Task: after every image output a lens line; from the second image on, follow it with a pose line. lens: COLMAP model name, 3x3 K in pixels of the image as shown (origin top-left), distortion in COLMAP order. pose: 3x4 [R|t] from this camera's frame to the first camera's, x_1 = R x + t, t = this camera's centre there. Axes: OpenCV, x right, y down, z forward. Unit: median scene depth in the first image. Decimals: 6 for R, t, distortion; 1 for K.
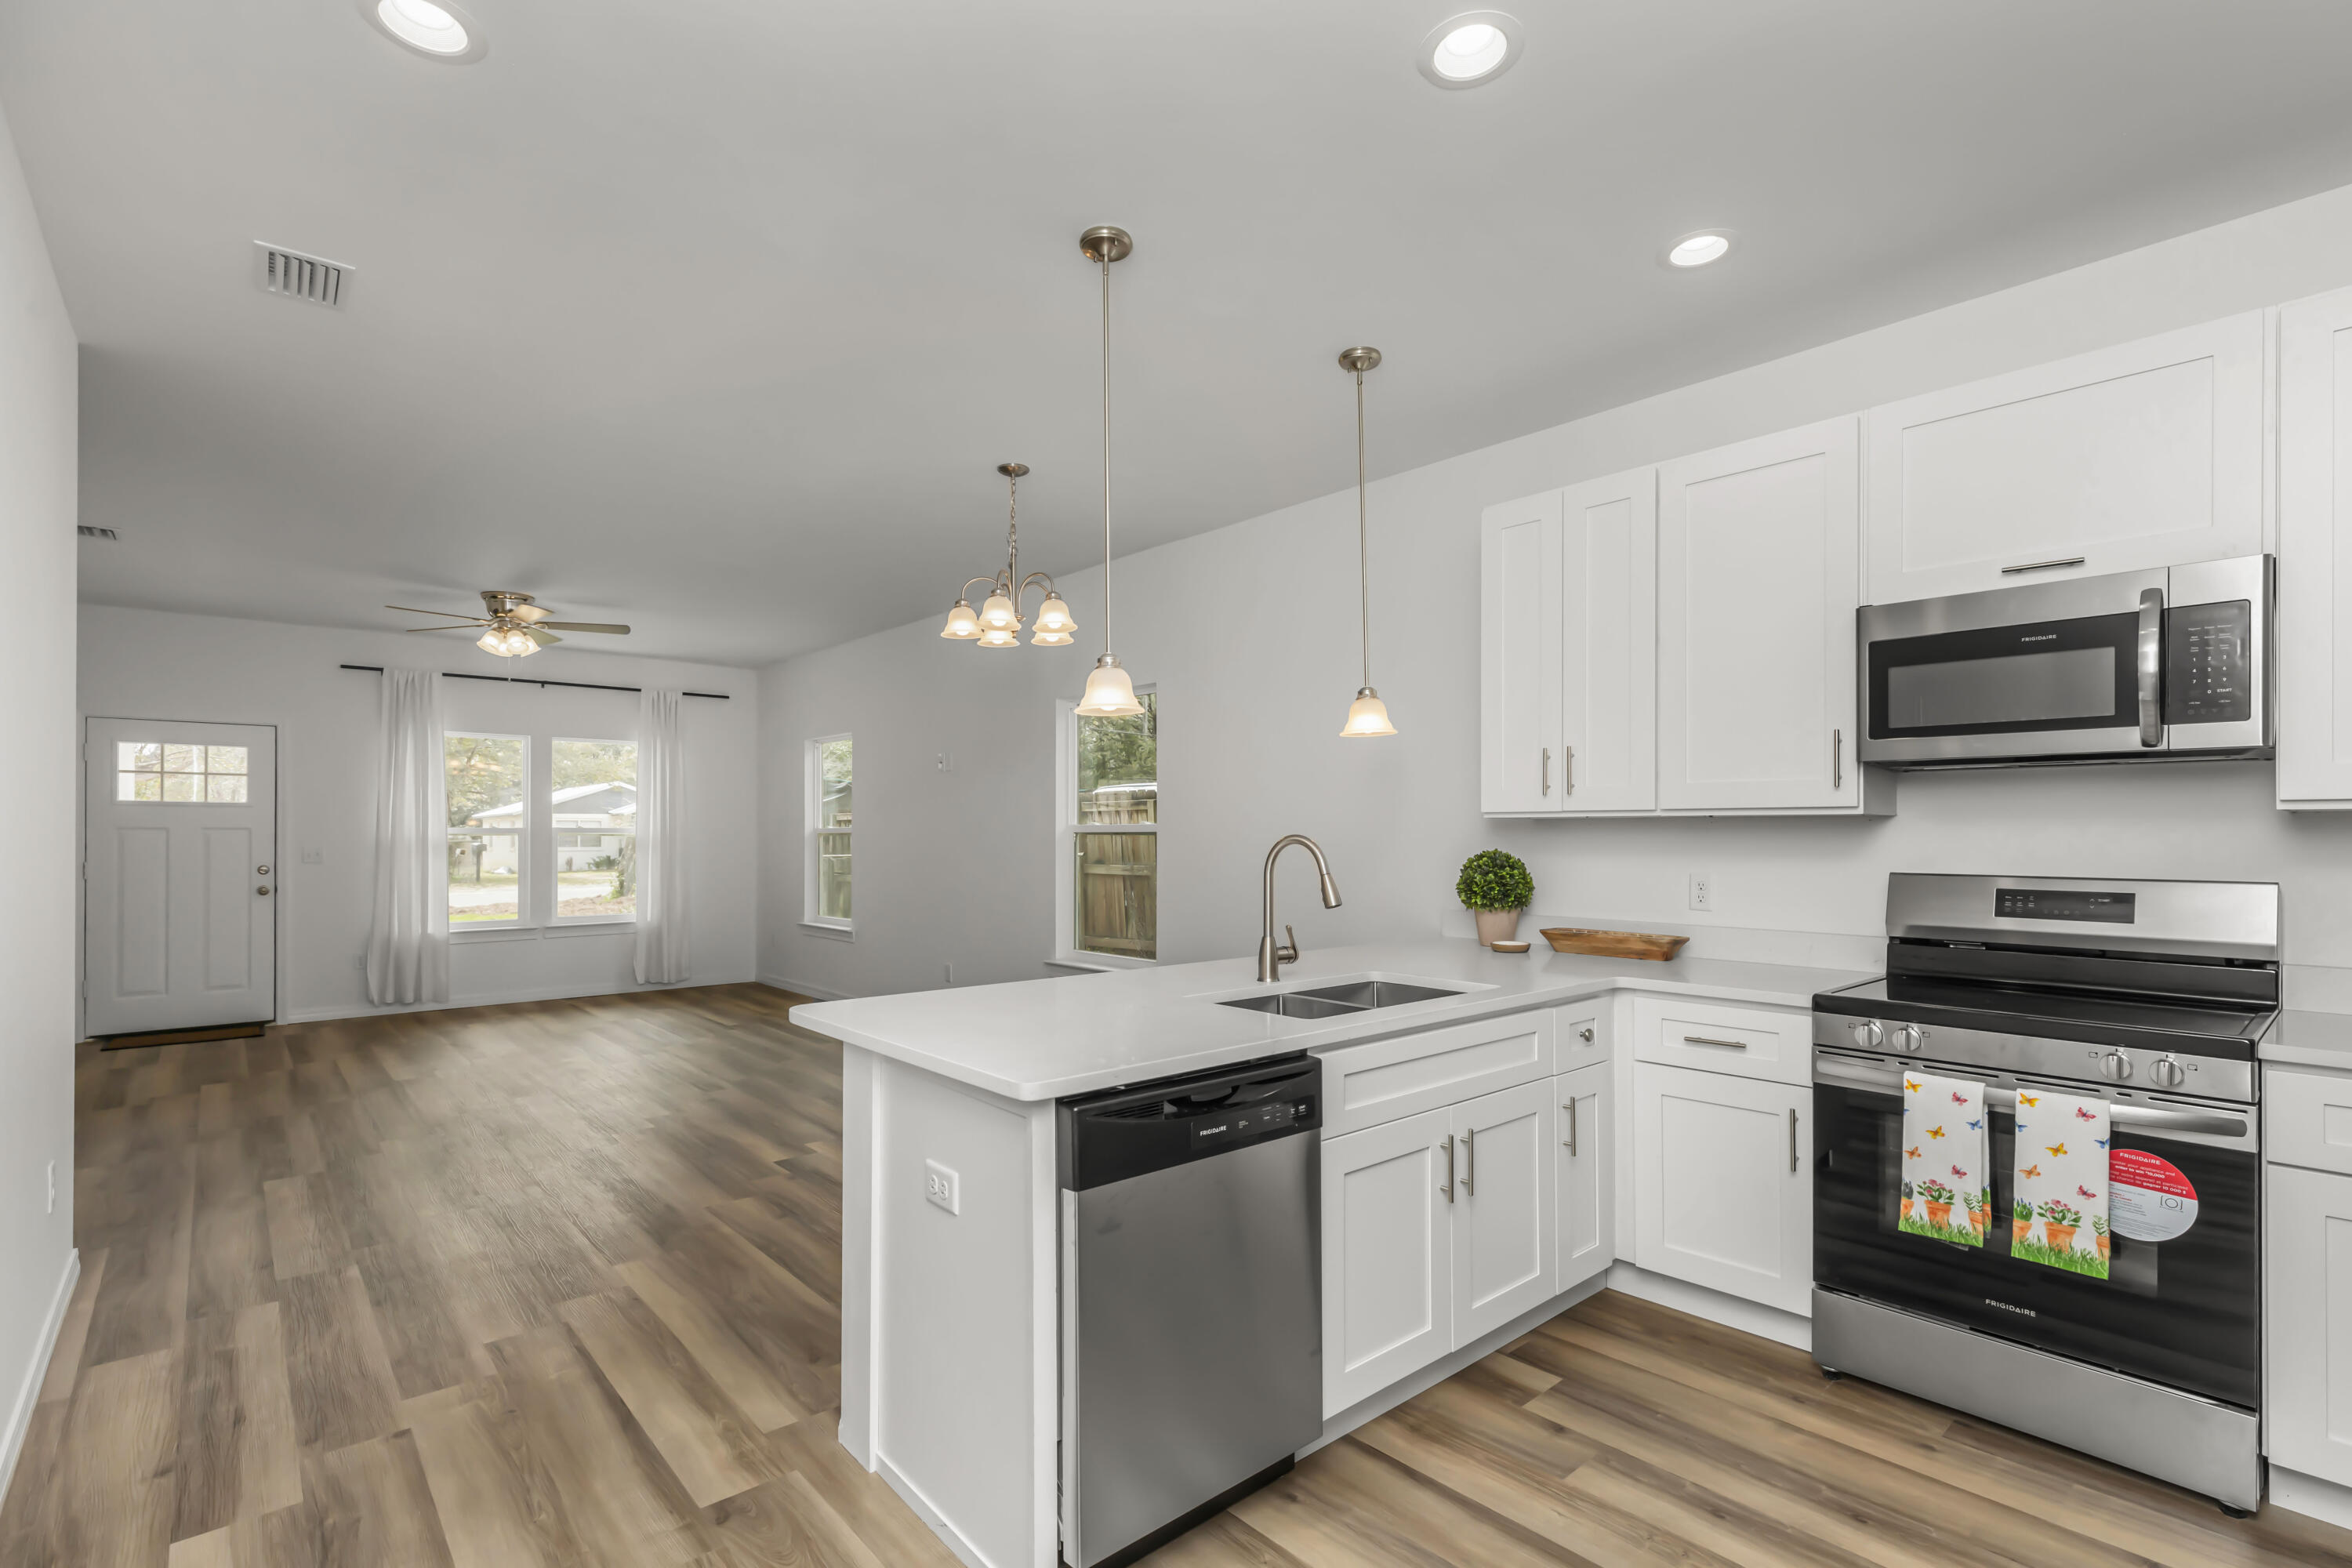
lens RADIAL K [[1071.4, 0, 1177.9], [0, 1071.4, 827.4], [0, 0, 1]] dist [-0.000372, -0.000219]
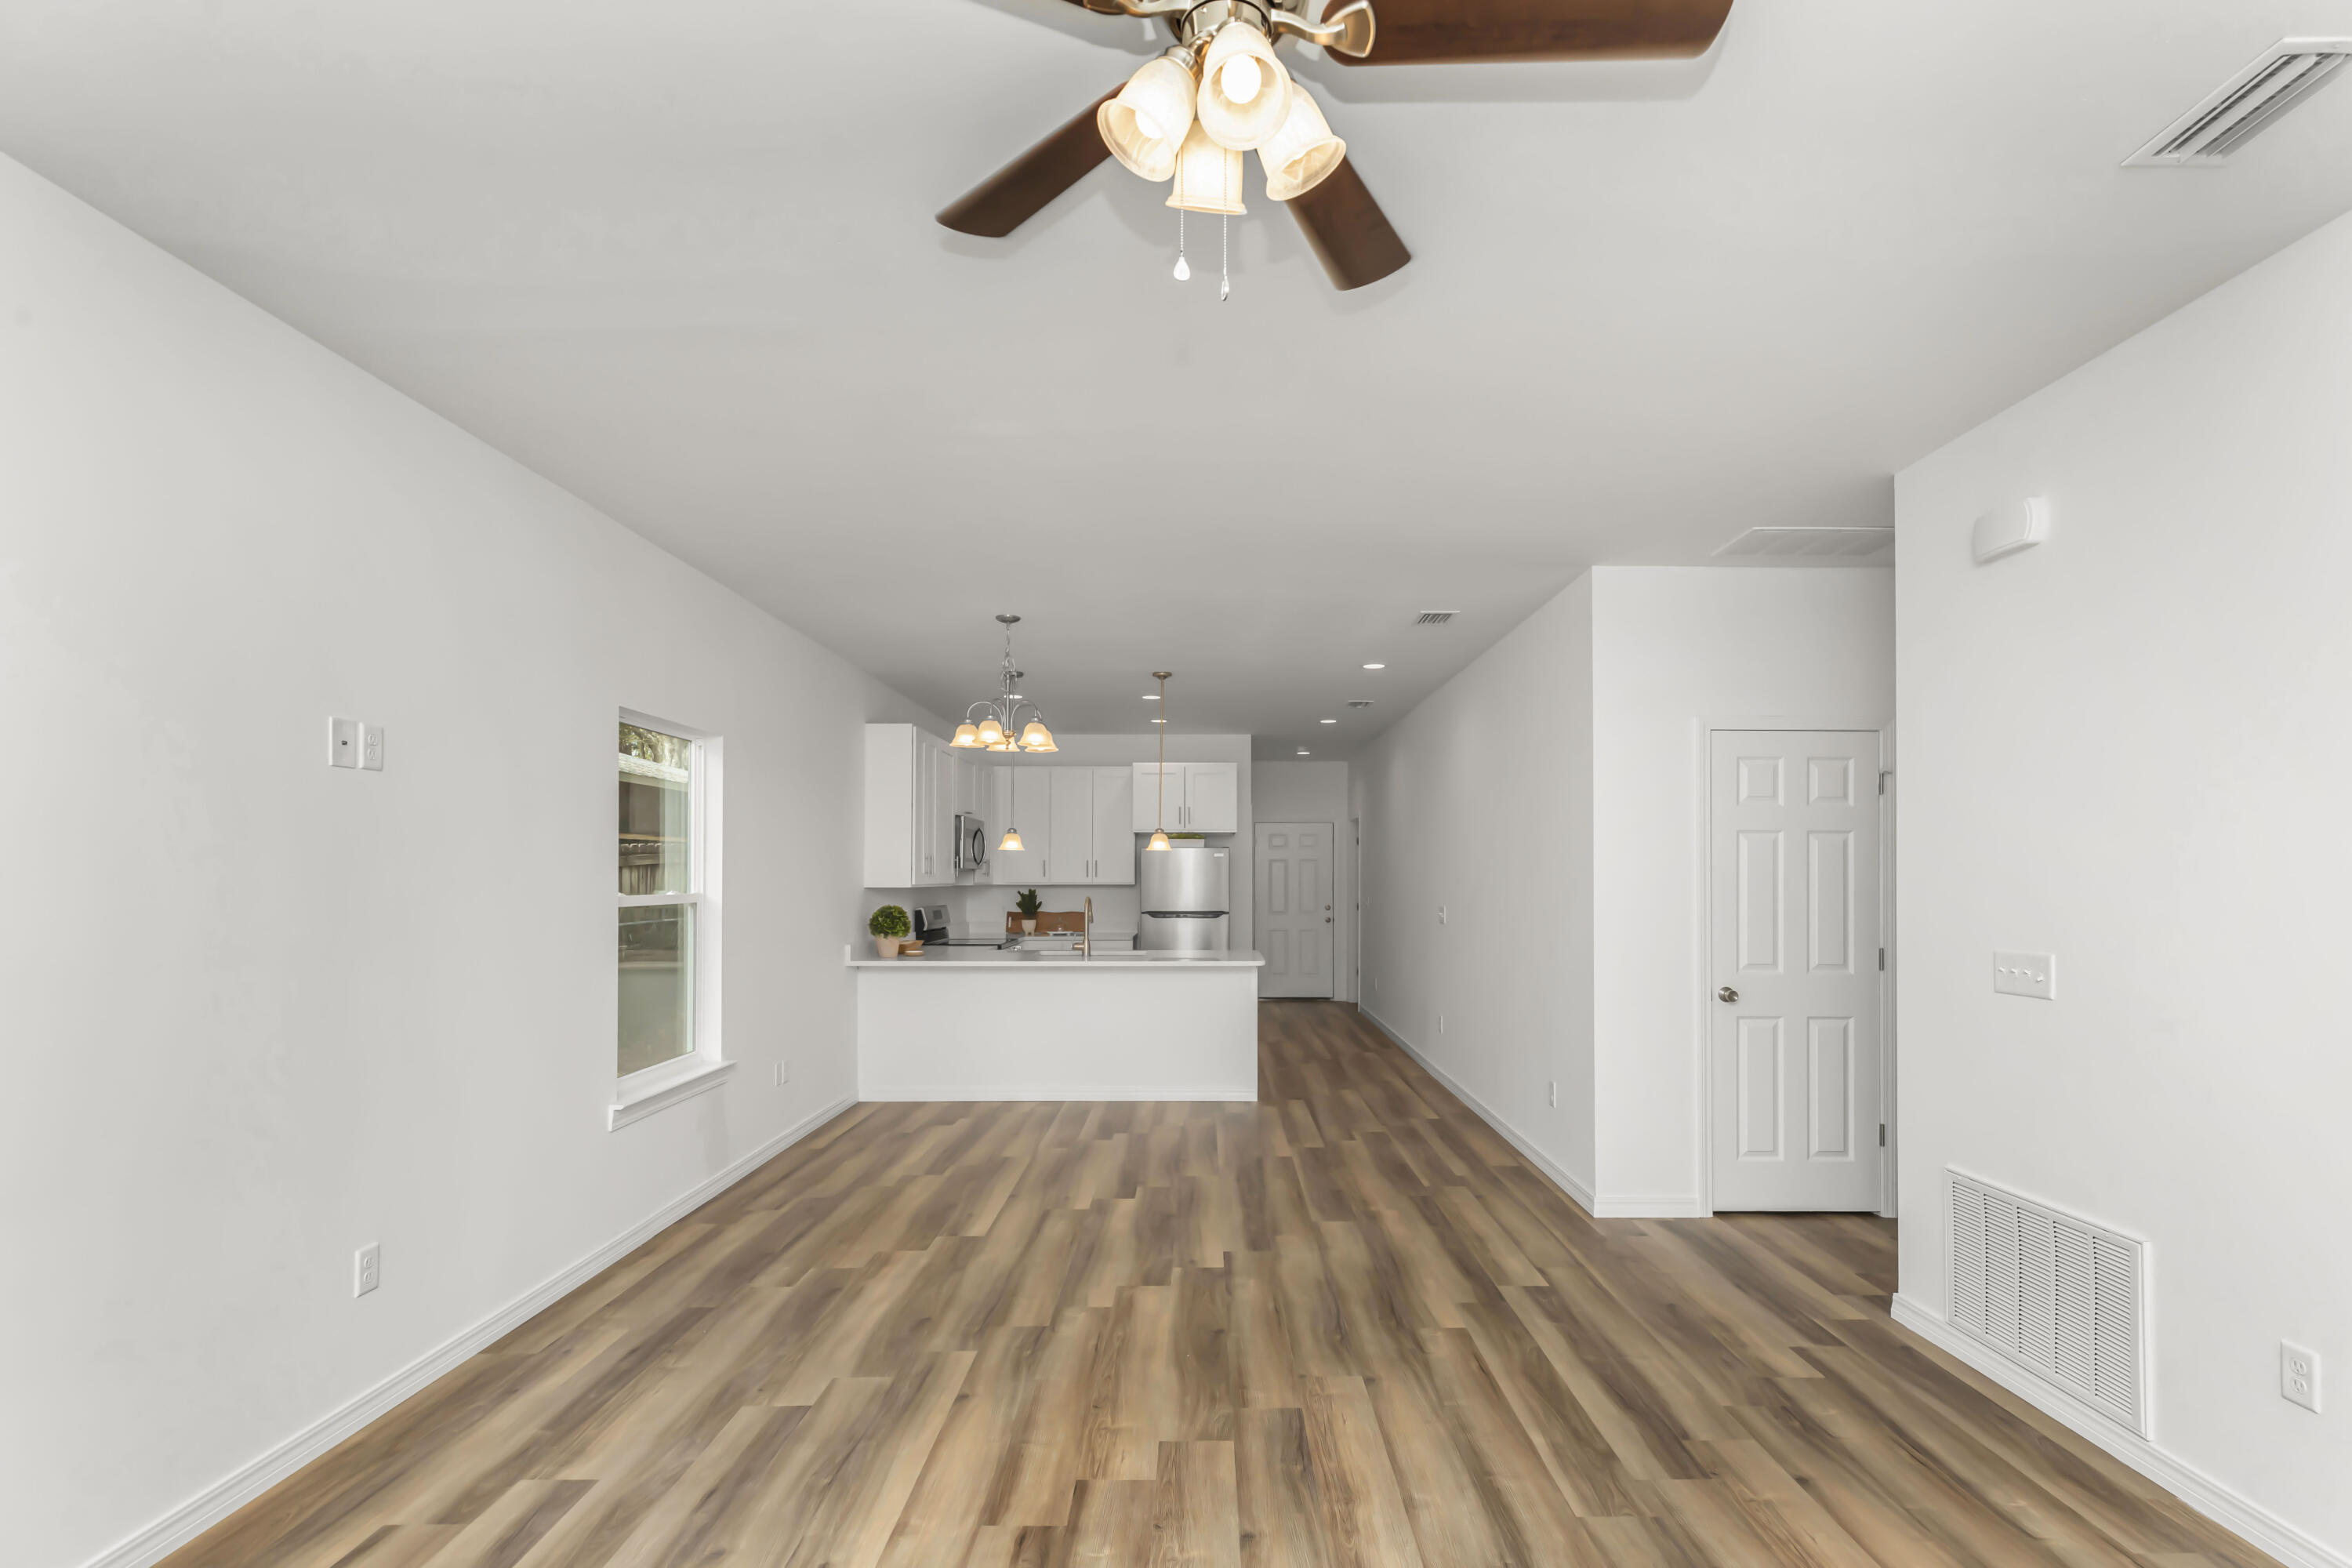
lens RADIAL K [[1085.1, 0, 1220.1], [0, 1085.1, 874.4], [0, 0, 1]] dist [0.002809, 0.000333]
pose [[-0.753839, -0.000070, 0.657059, -2.059827], [-0.003318, 0.999988, -0.003699, -0.040117], [-0.657051, -0.004968, -0.753830, 3.108820]]
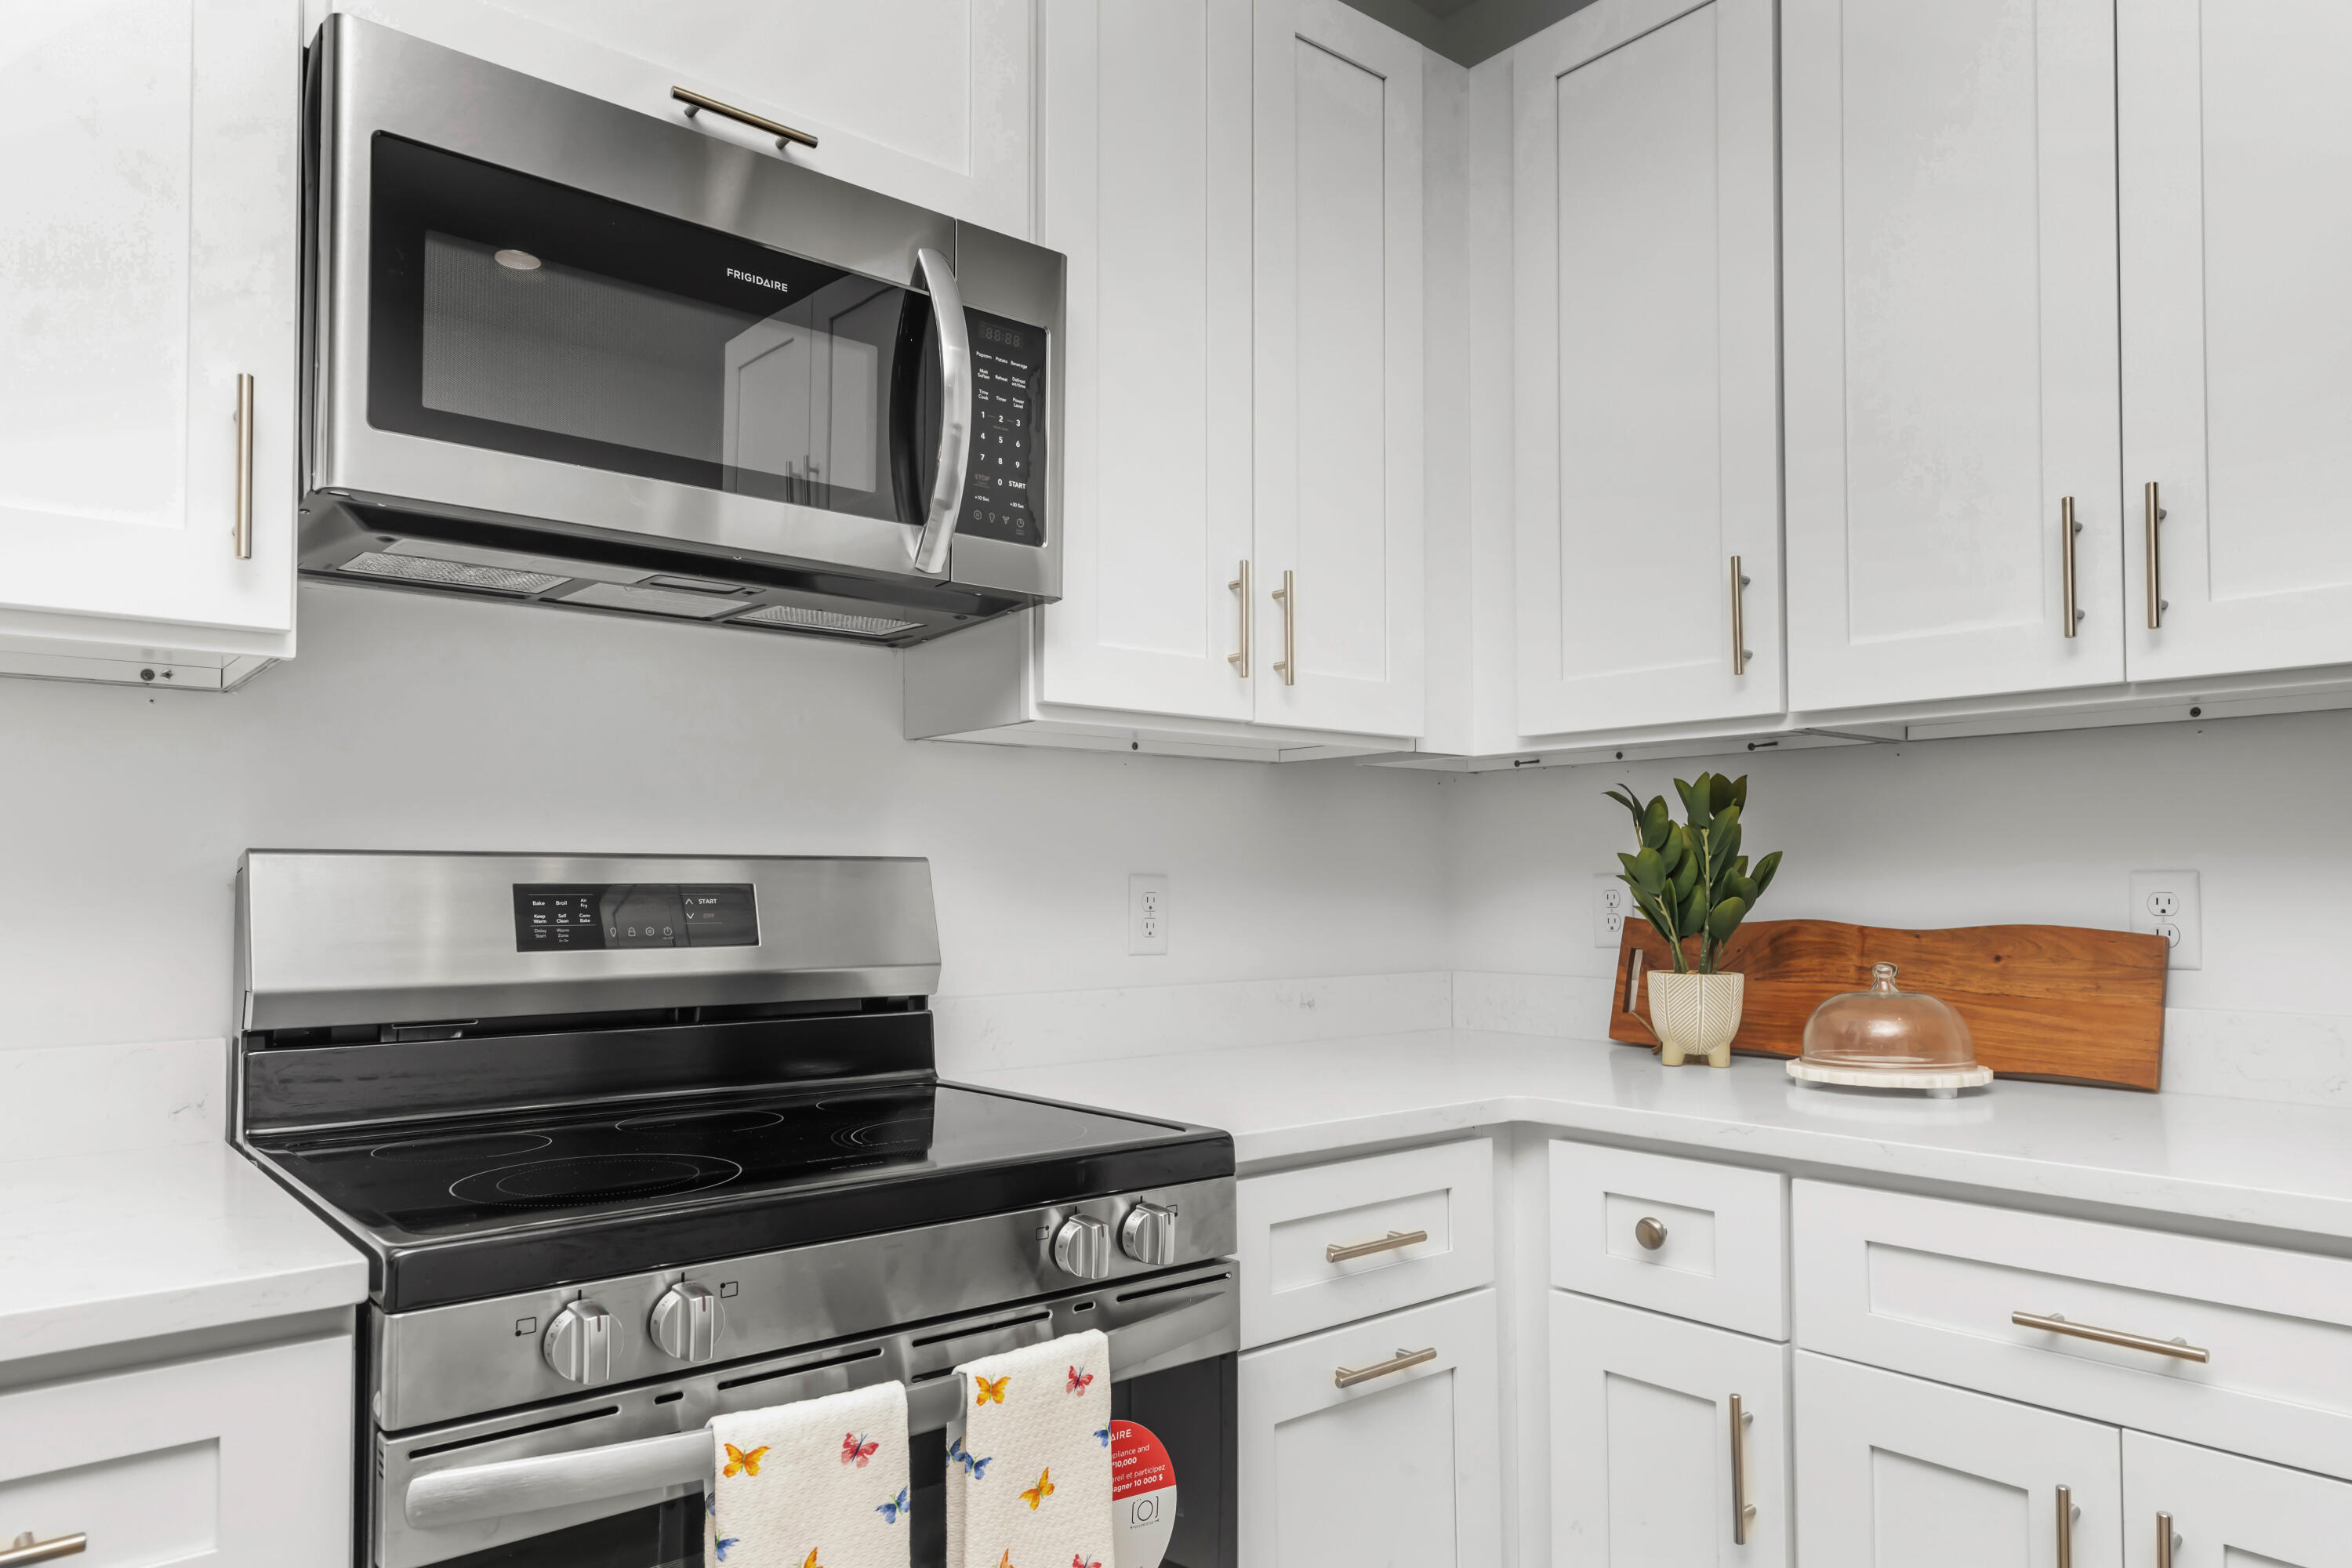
lens RADIAL K [[1507.6, 0, 1176.5], [0, 1507.6, 840.0], [0, 0, 1]] dist [0.010692, 0.001662]
pose [[0.027813, 0.029070, 0.999190, 0.218859], [-0.002859, 0.999575, -0.029001, 0.064275], [-0.999609, -0.002050, 0.027885, 0.832968]]
